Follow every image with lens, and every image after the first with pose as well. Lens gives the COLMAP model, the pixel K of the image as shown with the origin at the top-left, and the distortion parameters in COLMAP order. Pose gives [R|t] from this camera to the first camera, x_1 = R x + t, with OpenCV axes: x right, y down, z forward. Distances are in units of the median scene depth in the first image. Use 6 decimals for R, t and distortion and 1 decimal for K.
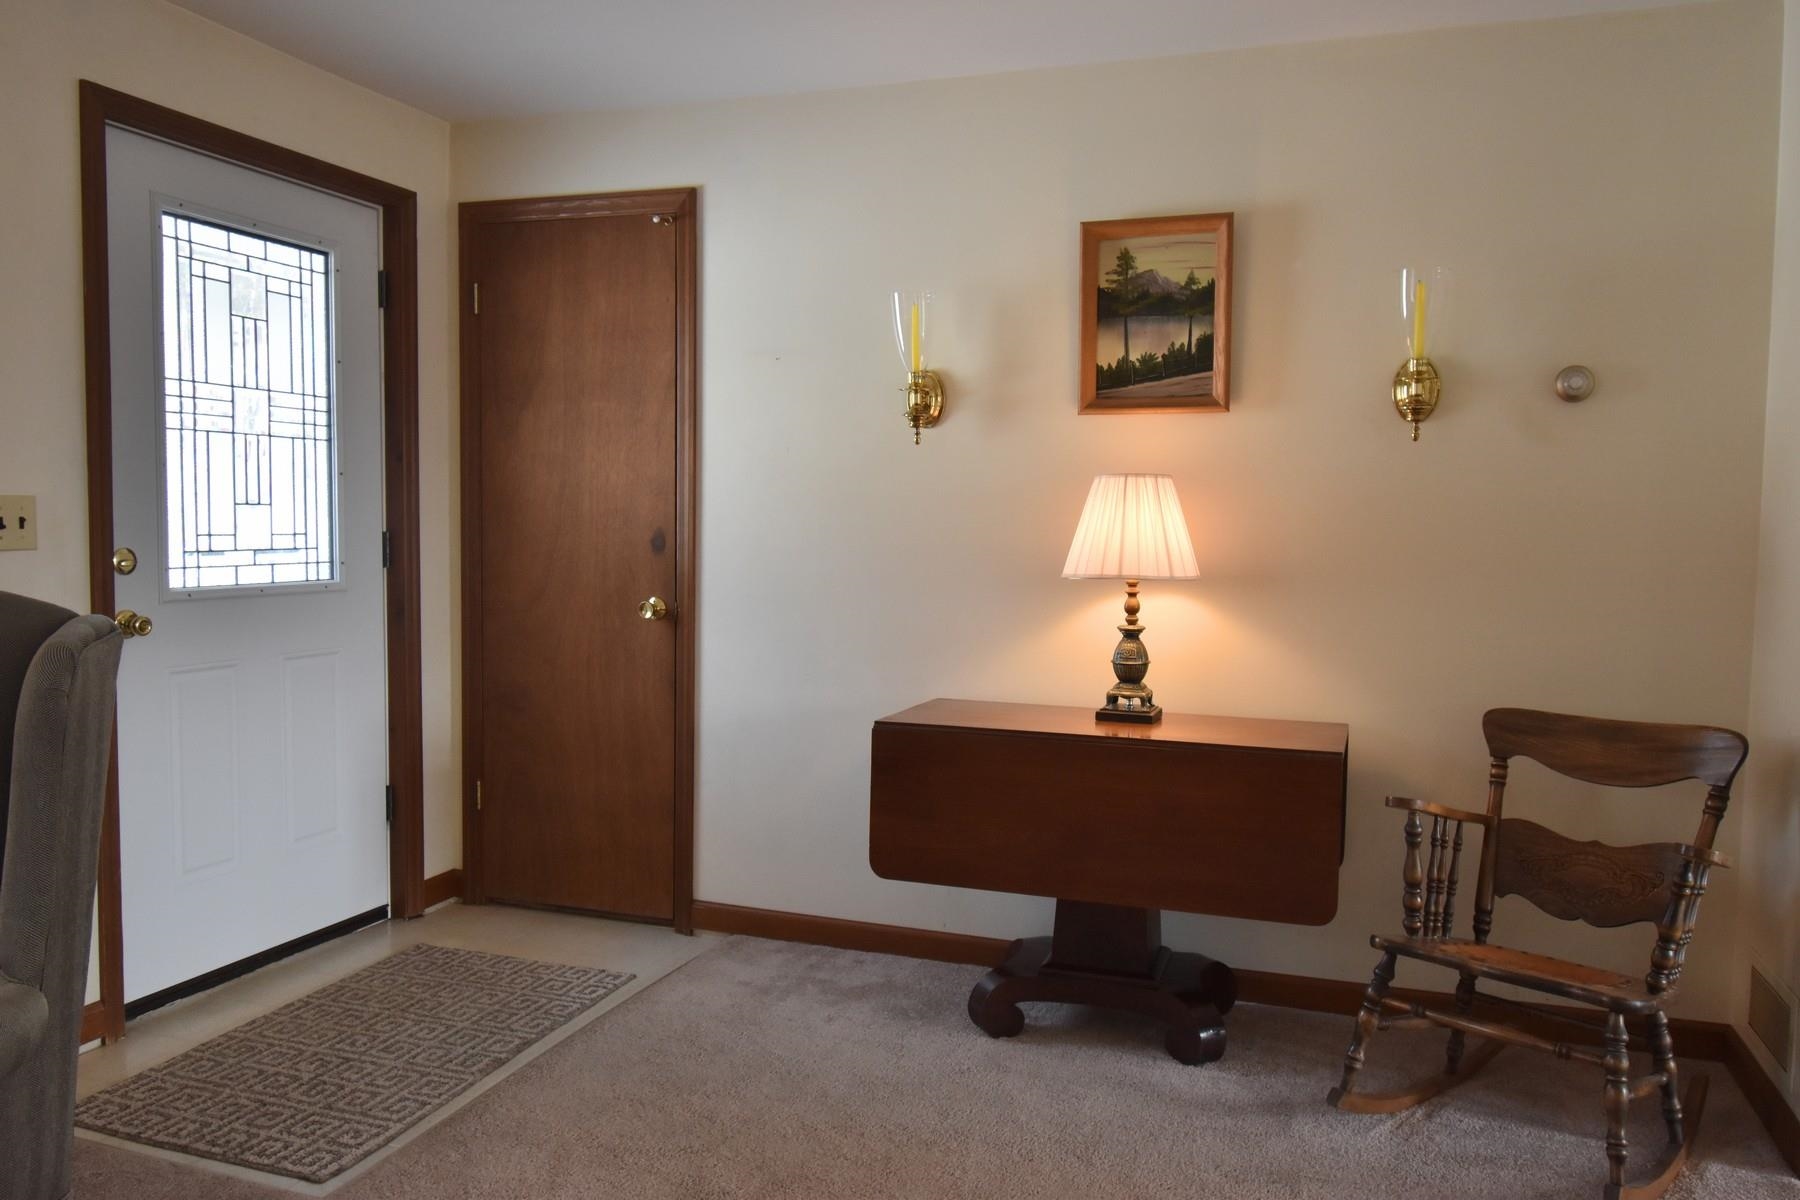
lens RADIAL K [[1337.7, 0, 900.0], [0, 1337.7, 600.0], [0, 0, 1]] dist [-0.000477, -0.002218]
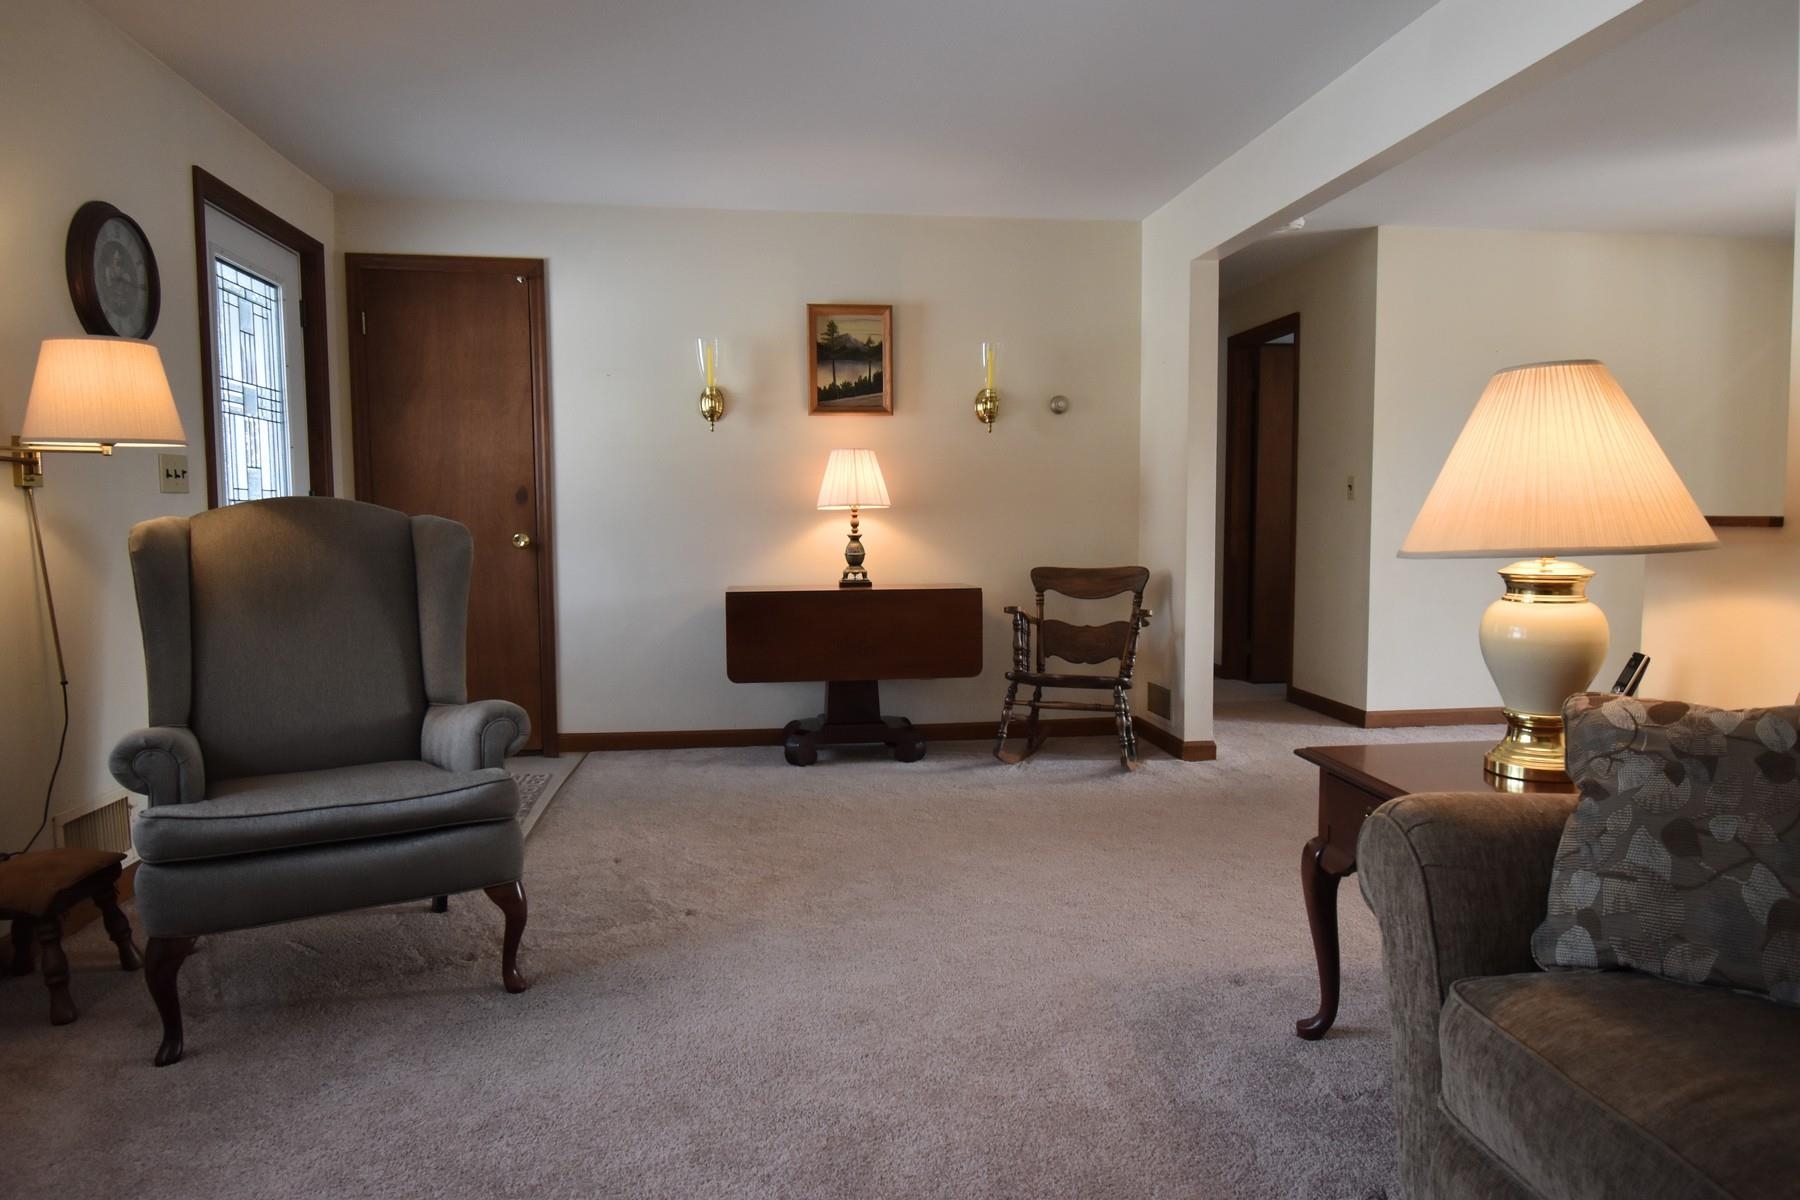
lens RADIAL K [[1172.2, 0, 900.0], [0, 1172.2, 600.0], [0, 0, 1]] dist [0.015677, 0.001064]
pose [[0.889029, -0.051507, 0.454944, -0.474668], [0.046108, 0.998672, 0.022965, 0.071799], [-0.455523, 0.000560, 0.890224, -0.411592]]
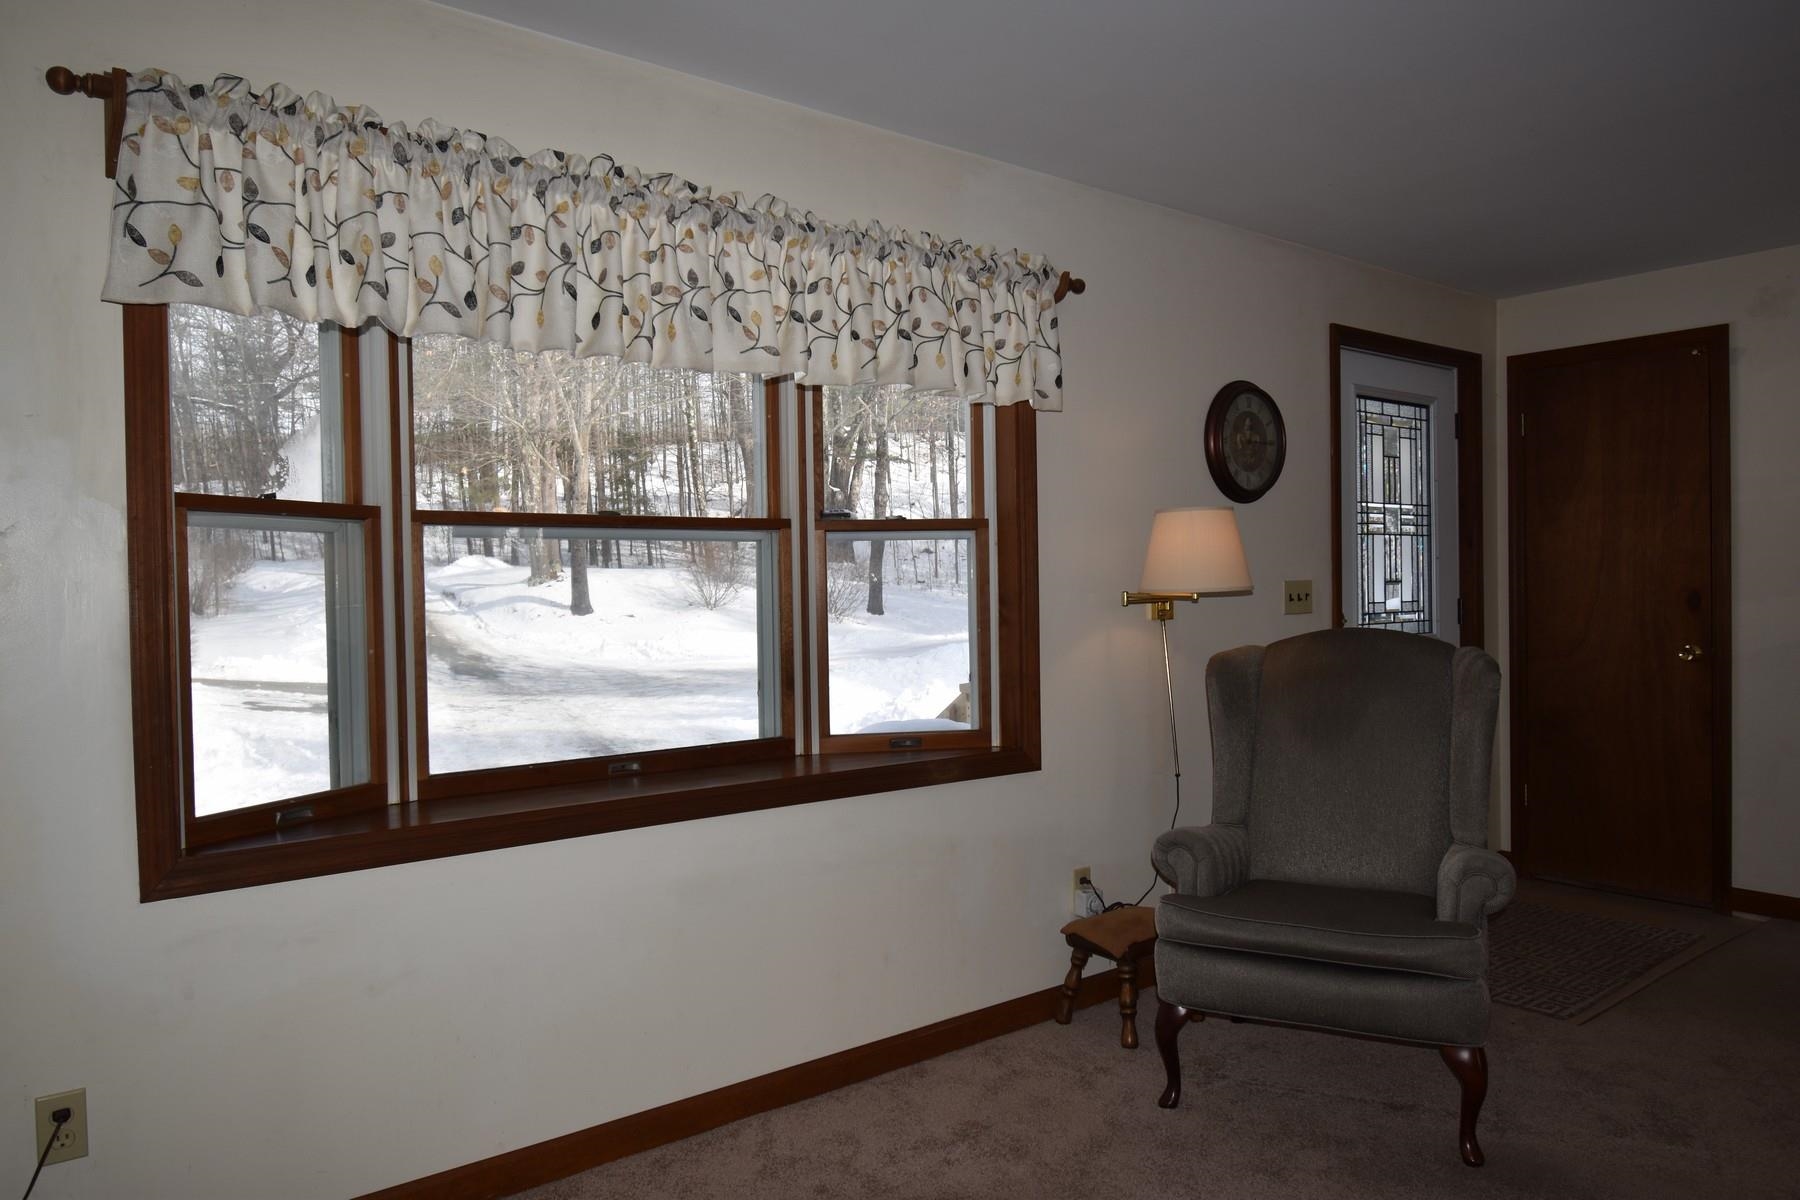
lens RADIAL K [[1247.5, 0, 900.0], [0, 1247.5, 600.0], [0, 0, 1]] dist [-0.000851, -0.001878]
pose [[0.853784, -0.026601, -0.519947, -0.246076], [-0.001676, 0.998548, -0.053837, 0.025122], [0.520625, 0.046837, 0.852500, -0.480857]]
